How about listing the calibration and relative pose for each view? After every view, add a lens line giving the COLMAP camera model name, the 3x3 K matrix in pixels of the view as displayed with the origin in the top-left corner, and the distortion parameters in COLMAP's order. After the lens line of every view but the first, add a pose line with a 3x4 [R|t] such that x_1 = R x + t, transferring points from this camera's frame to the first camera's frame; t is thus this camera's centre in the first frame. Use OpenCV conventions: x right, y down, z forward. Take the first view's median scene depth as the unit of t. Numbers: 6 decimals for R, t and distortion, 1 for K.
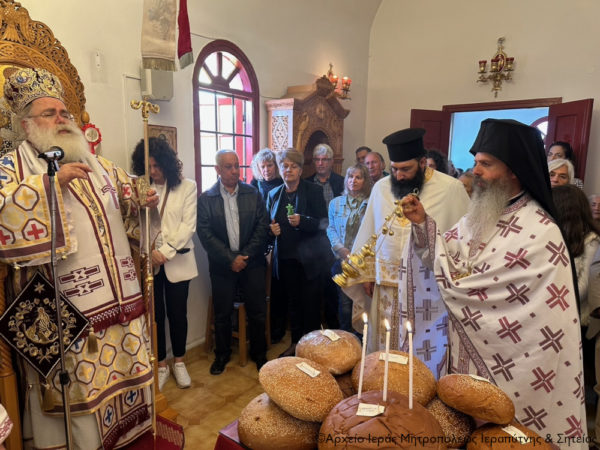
lens RADIAL K [[431.6, 0, 299.6], [0, 431.6, 225.4], [0, 0, 1]] dist [0.007203, -0.003805]
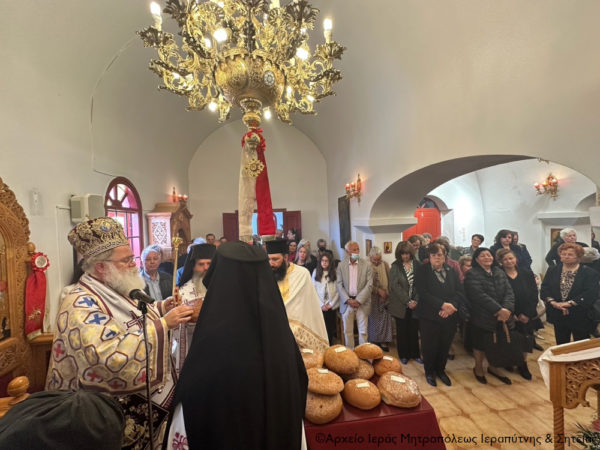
lens RADIAL K [[241.3, 0, 301.2], [0, 241.3, 224.9], [0, 0, 1]] dist [0.001442, 0.000010]
pose [[0.691396, -0.060191, 0.719964, -0.321615], [0.149459, 0.986883, -0.061022, -0.113052], [-0.706848, 0.149795, 0.691323, 0.020801]]
